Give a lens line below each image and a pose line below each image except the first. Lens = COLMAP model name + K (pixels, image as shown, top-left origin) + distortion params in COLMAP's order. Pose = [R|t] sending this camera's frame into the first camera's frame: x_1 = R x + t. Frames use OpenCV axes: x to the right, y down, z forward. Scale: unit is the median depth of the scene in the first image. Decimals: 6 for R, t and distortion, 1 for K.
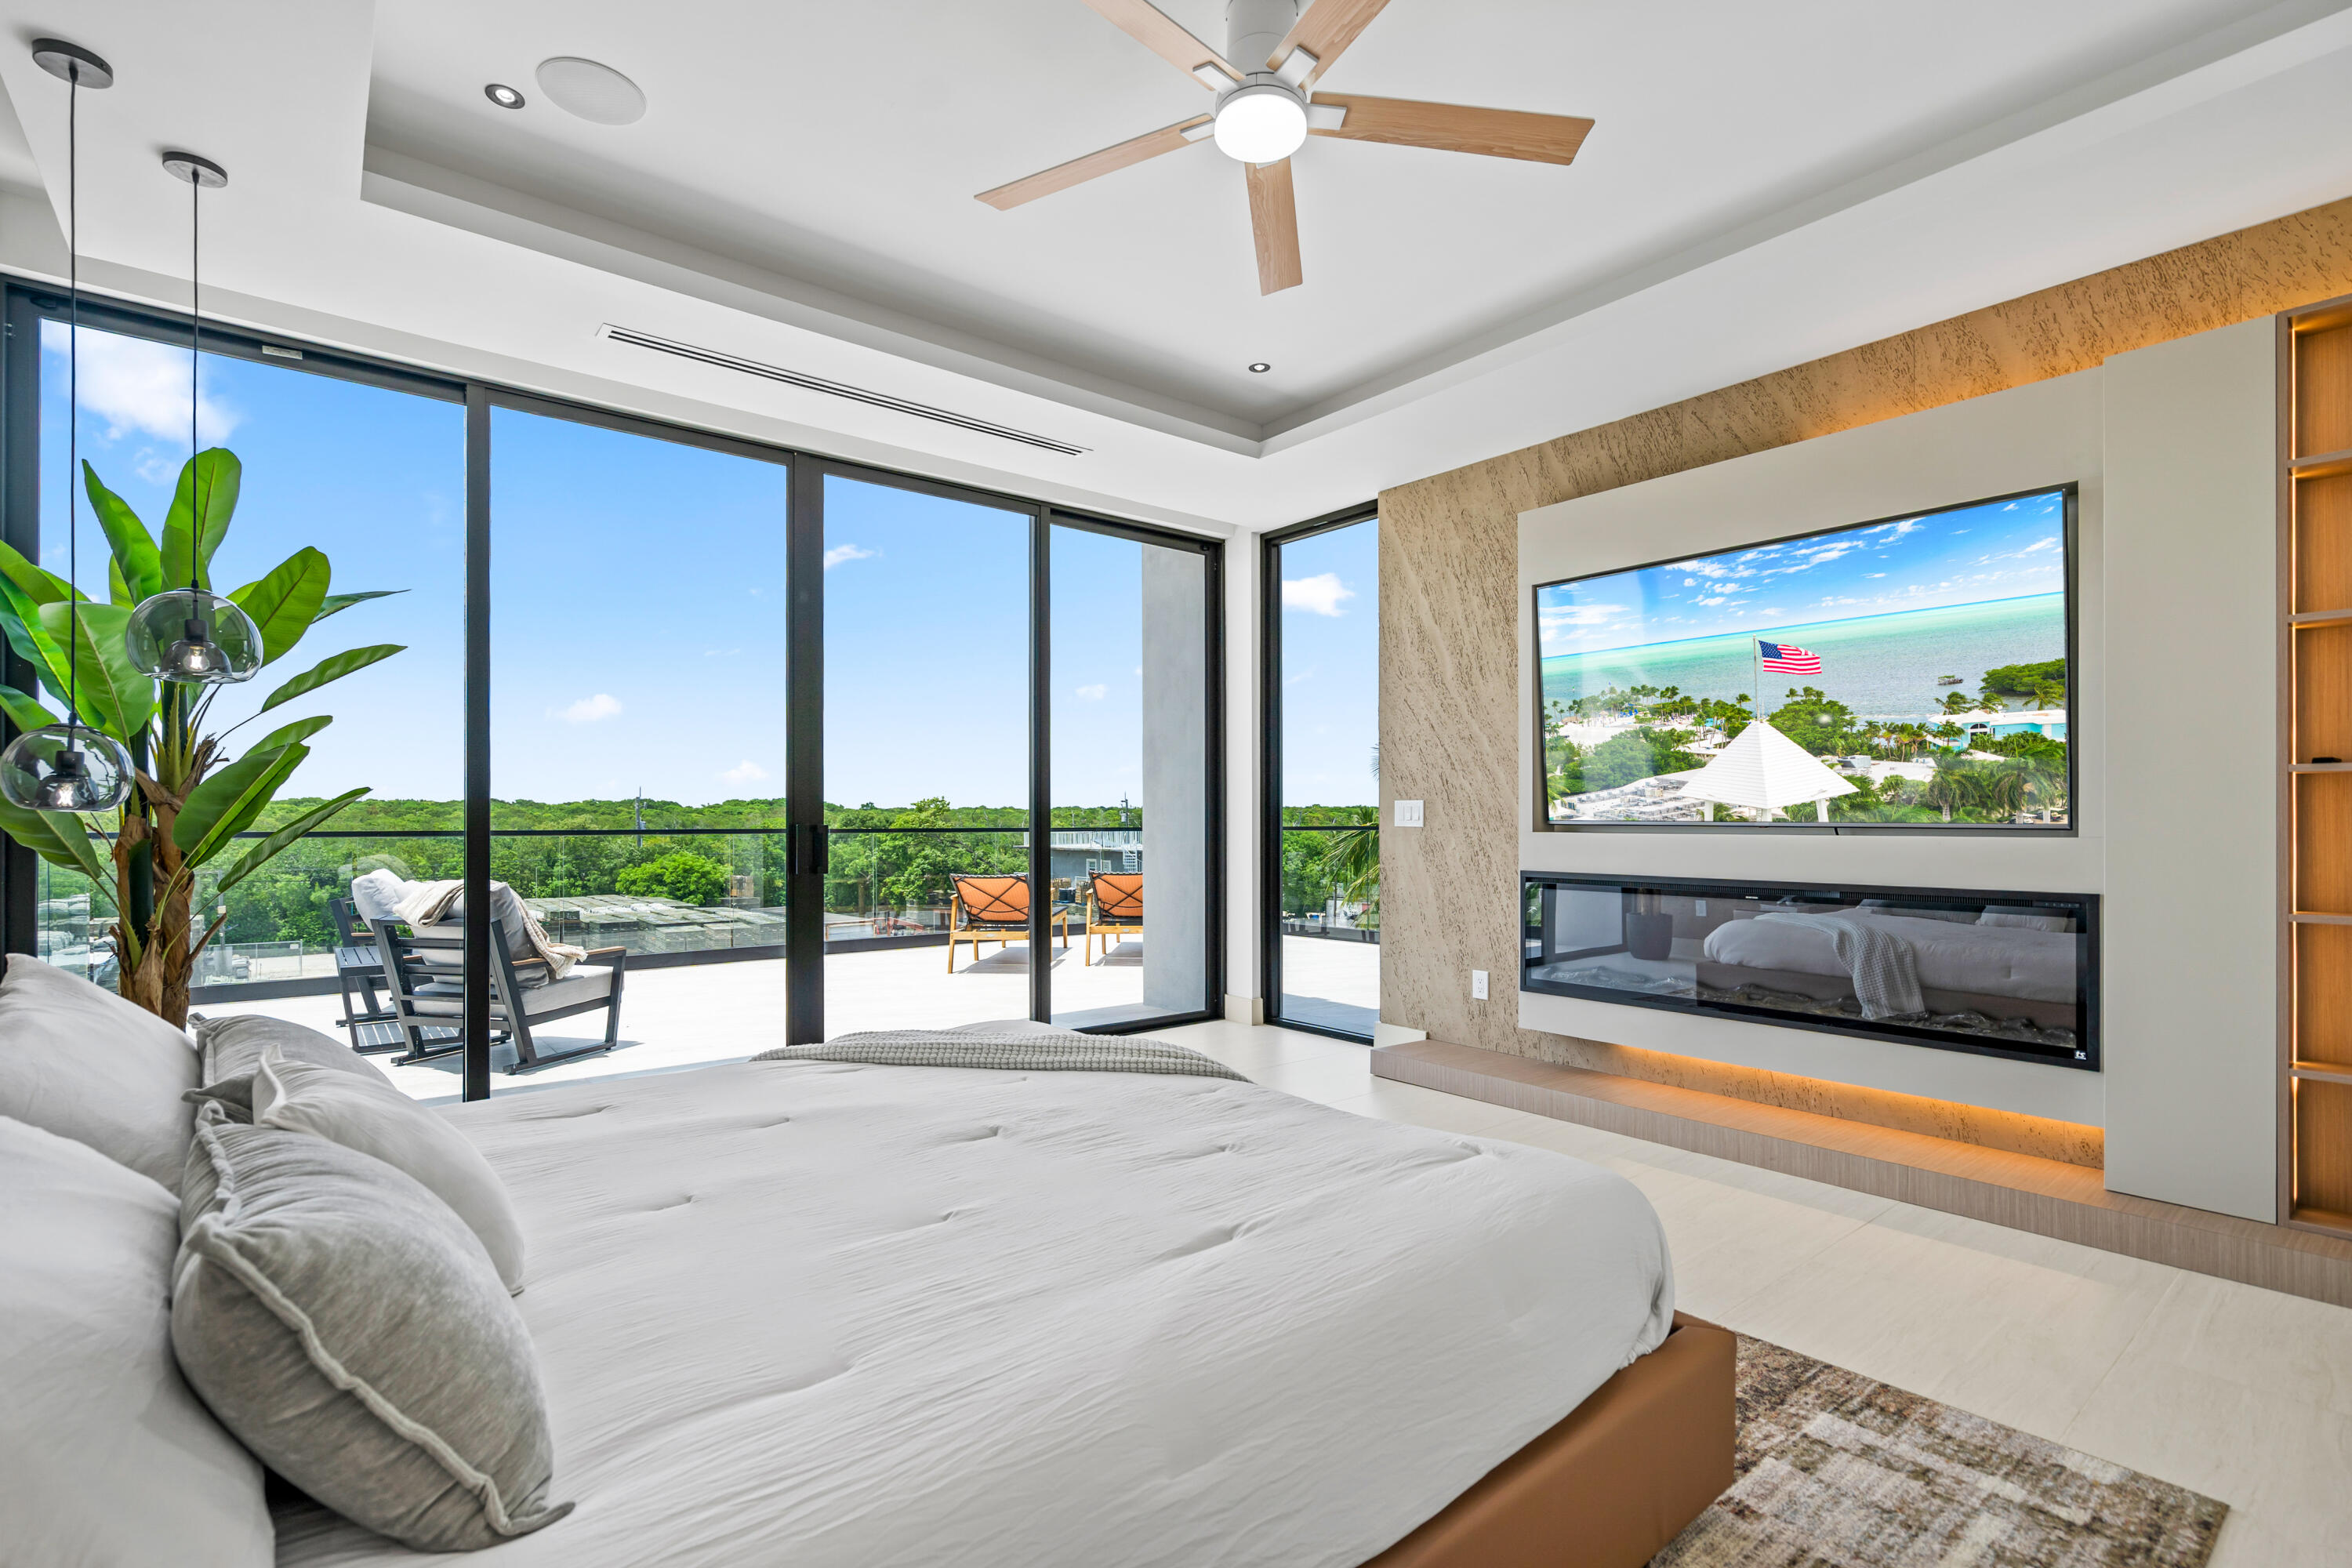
lens RADIAL K [[1084.7, 0, 1168.4], [0, 1084.7, 824.3], [0, 0, 1]] dist [-0.004107, -0.000407]
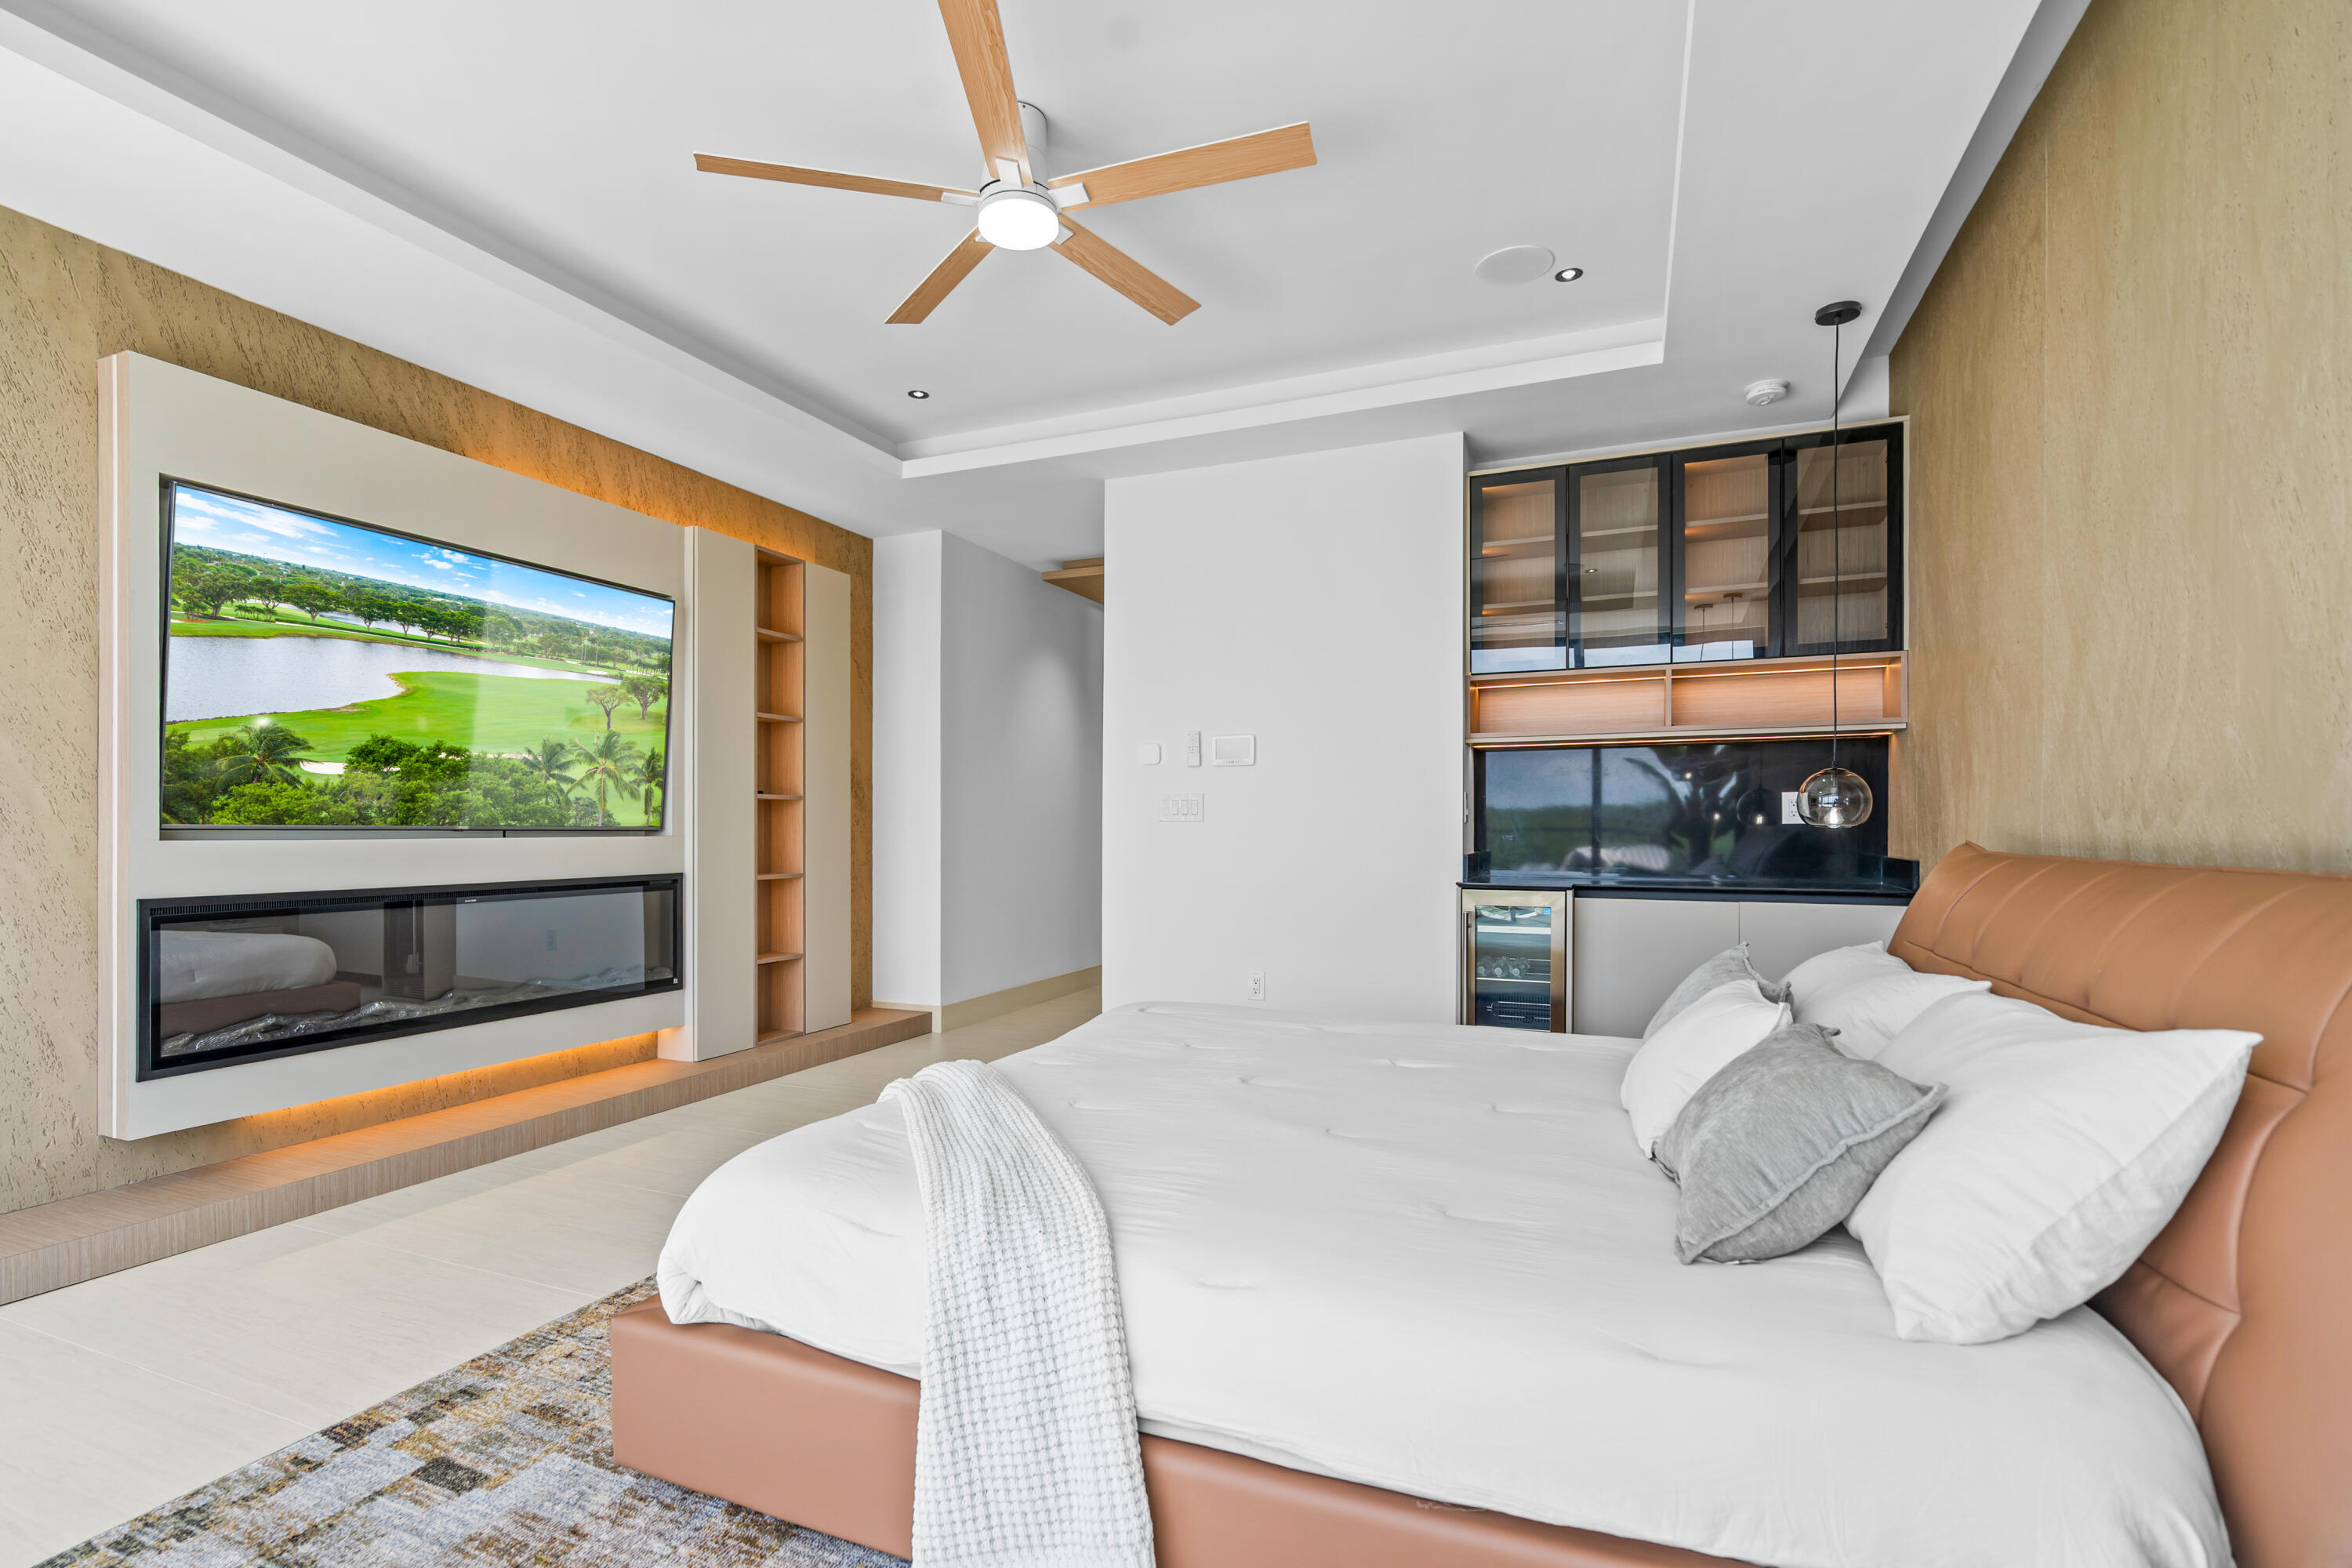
lens RADIAL K [[1084.7, 0, 1168.4], [0, 1084.7, 824.3], [0, 0, 1]] dist [-0.004107, -0.000407]
pose [[-0.483279, 0.000026, 0.875467, -0.781507], [0.002048, 0.999997, 0.001101, -0.003161], [-0.875464, 0.002325, -0.483277, 1.101193]]
